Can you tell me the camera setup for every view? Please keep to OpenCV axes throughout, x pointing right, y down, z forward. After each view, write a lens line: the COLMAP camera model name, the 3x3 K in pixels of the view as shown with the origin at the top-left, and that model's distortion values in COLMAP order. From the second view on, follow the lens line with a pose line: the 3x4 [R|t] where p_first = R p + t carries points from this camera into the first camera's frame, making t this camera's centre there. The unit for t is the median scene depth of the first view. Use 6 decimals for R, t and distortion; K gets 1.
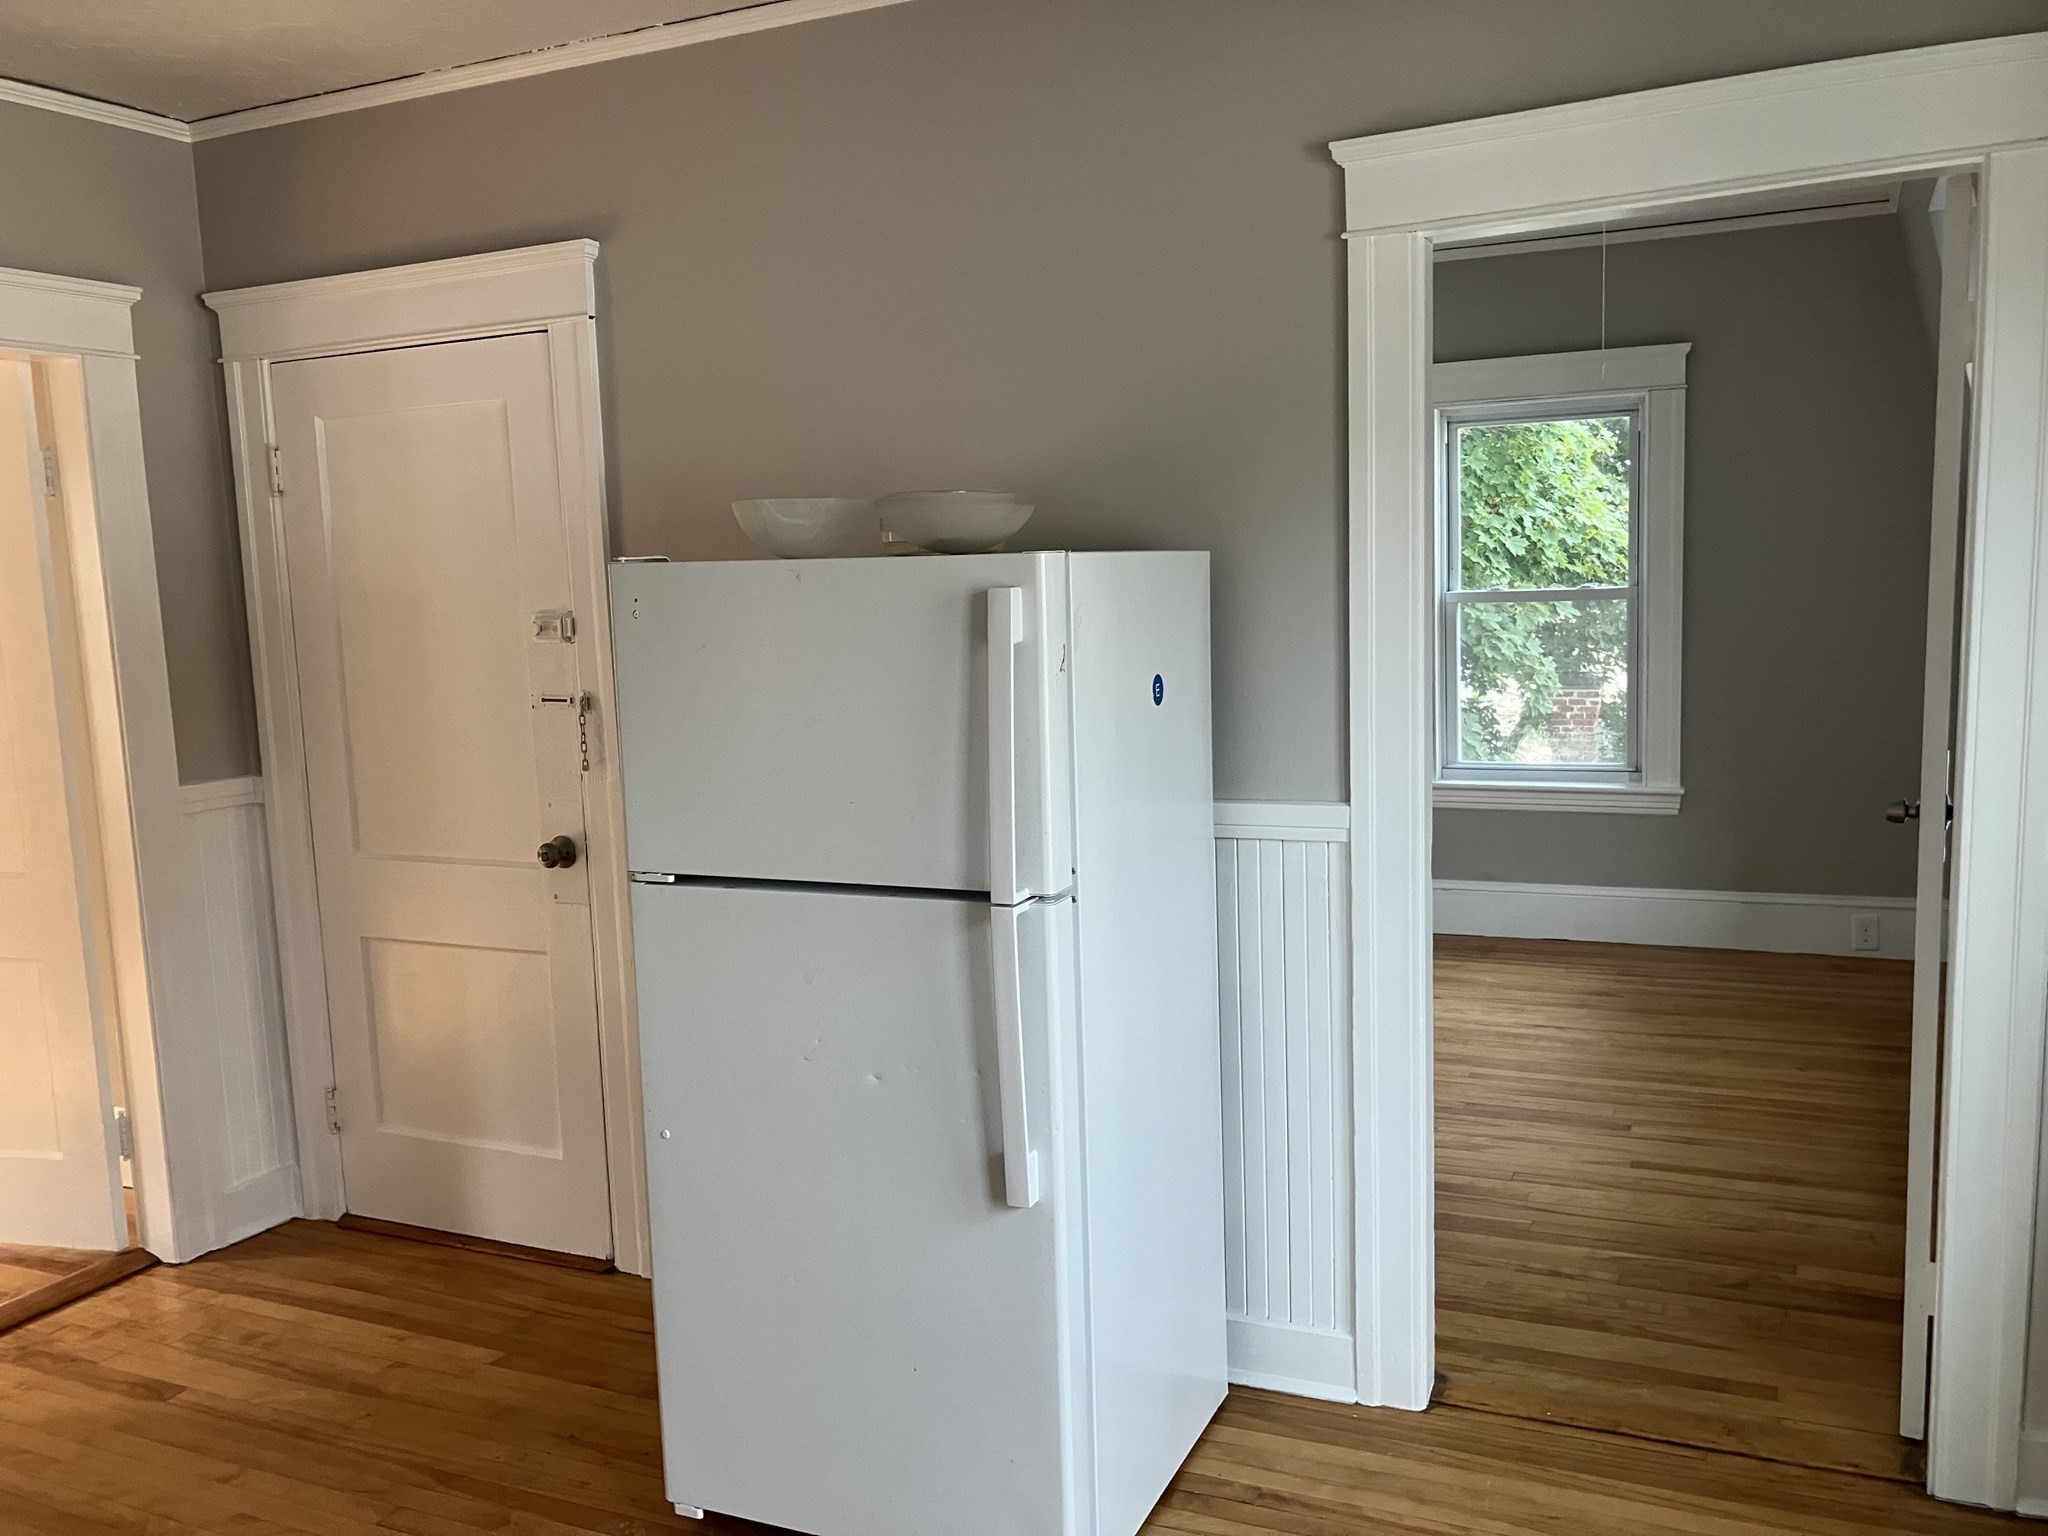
lens RADIAL K [[1701.2, 0, 1020.7], [0, 1701.2, 778.6], [0, 0, 1]] dist [0.030255, -0.029937]
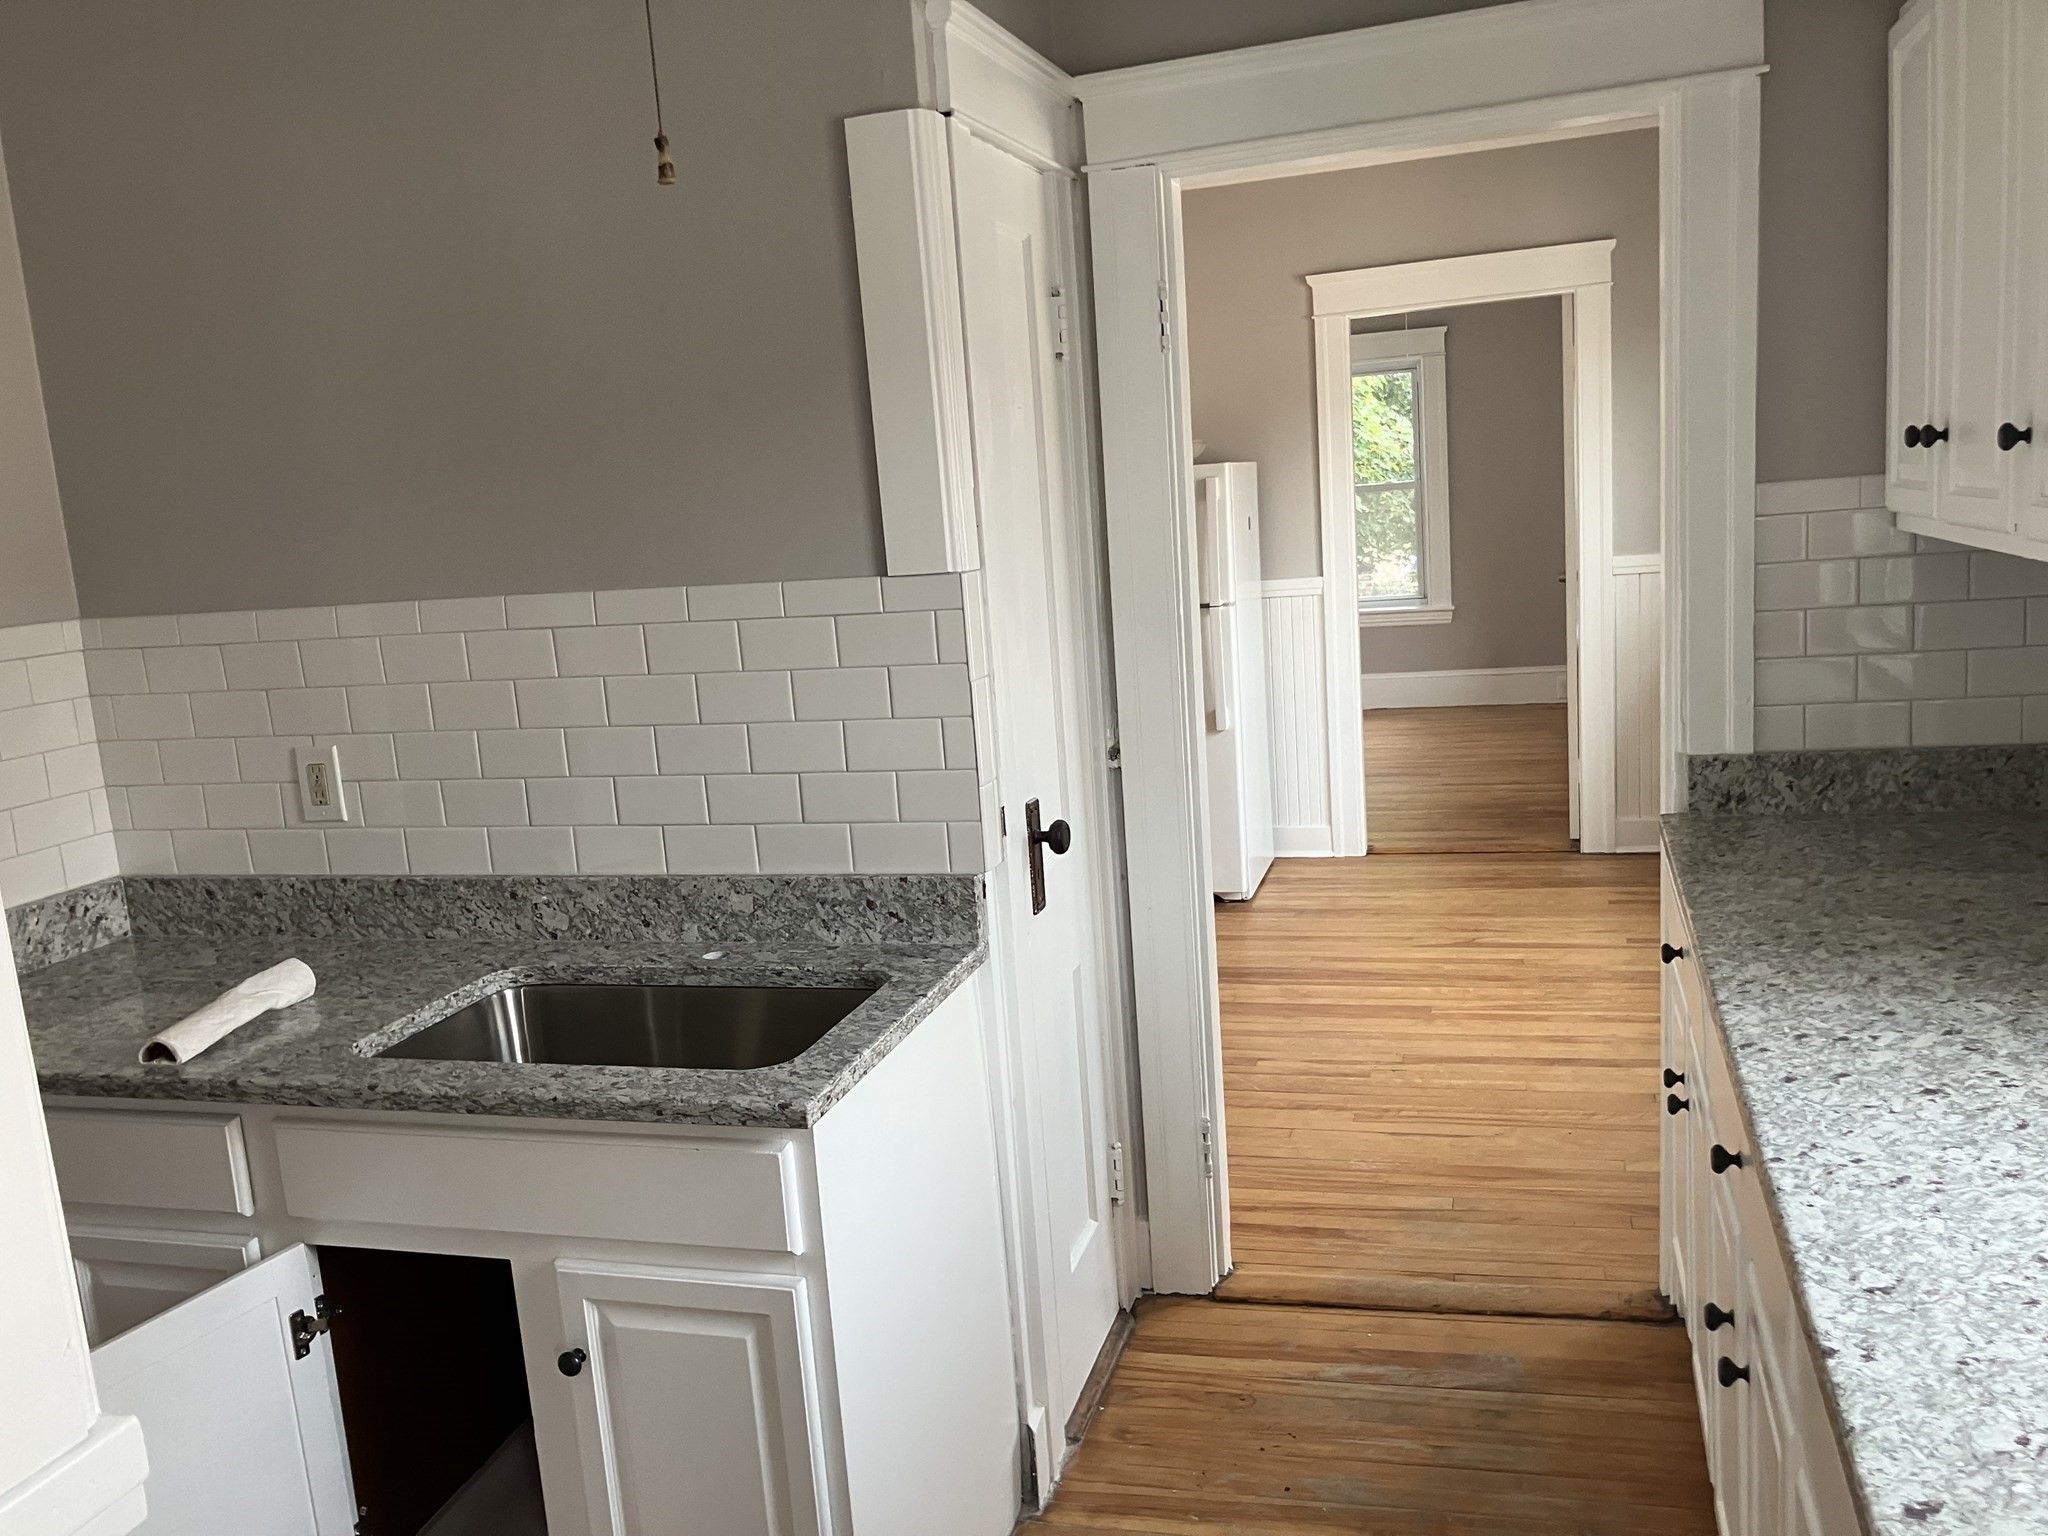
lens RADIAL K [[1701.2, 0, 1020.7], [0, 1701.2, 778.6], [0, 0, 1]] dist [0.030255, -0.029937]
pose [[0.989067, -0.061638, 0.133964, -0.408395], [0.056195, 0.997448, 0.044039, 0.127603], [-0.136336, -0.036029, 0.990007, -0.916945]]
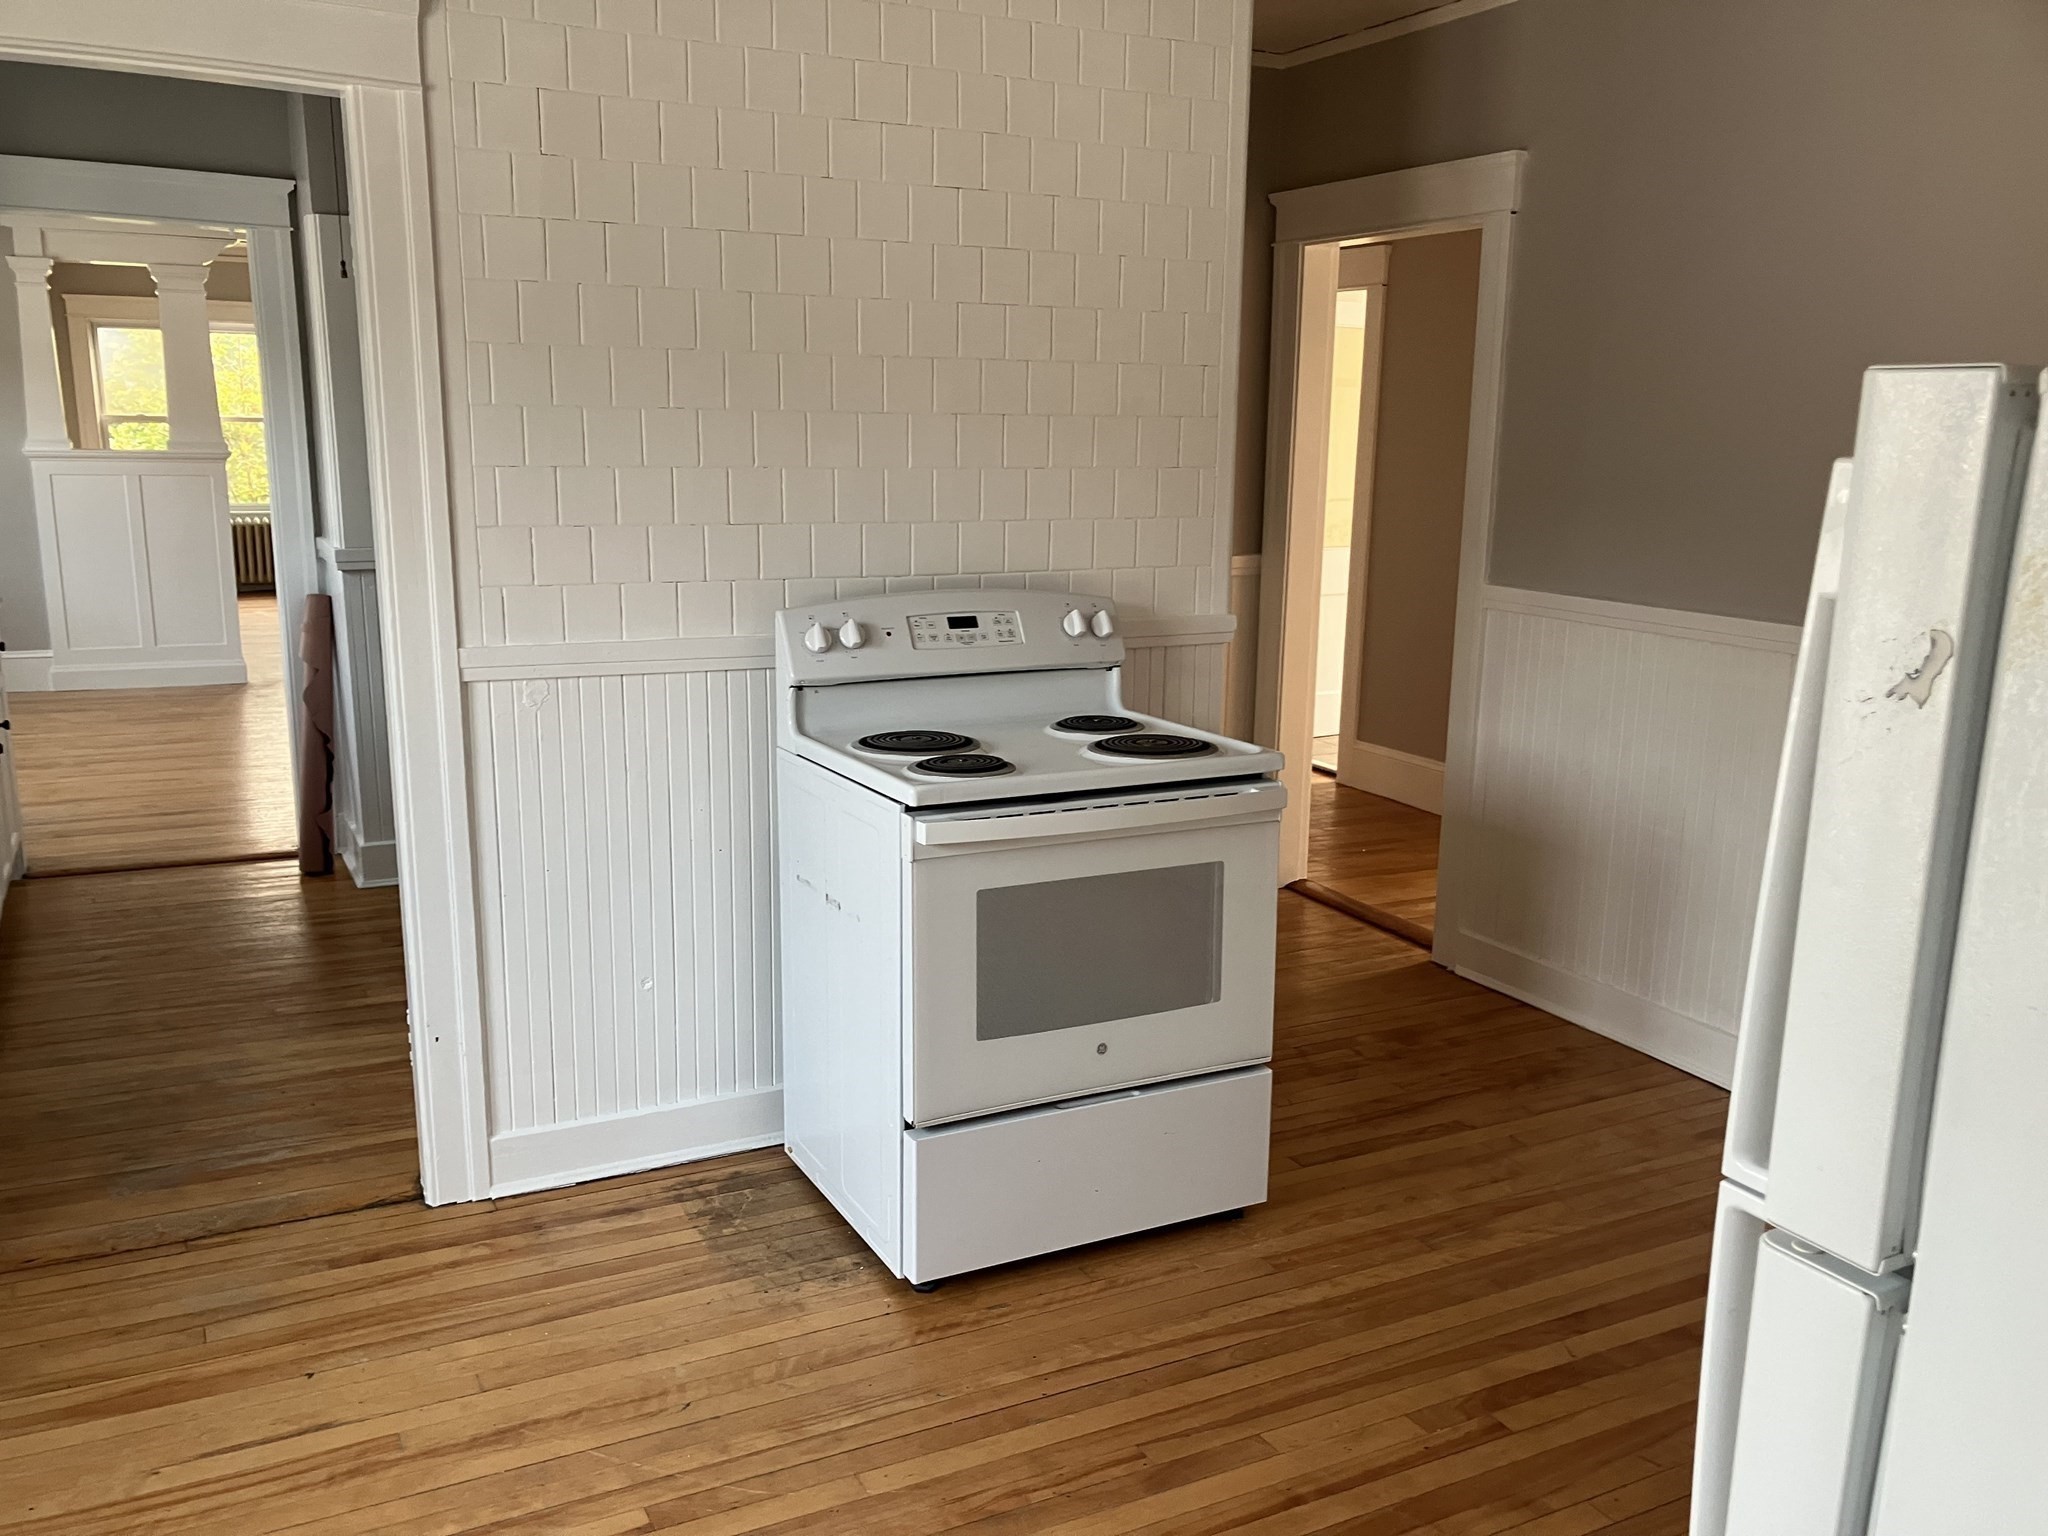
lens RADIAL K [[1701.2, 0, 1020.7], [0, 1701.2, 778.6], [0, 0, 1]] dist [0.030255, -0.029937]
pose [[-0.613063, 0.188535, -0.767208, 0.263273], [-0.098434, 0.945312, 0.310960, -0.087426], [0.783878, 0.266157, -0.560977, 0.640369]]
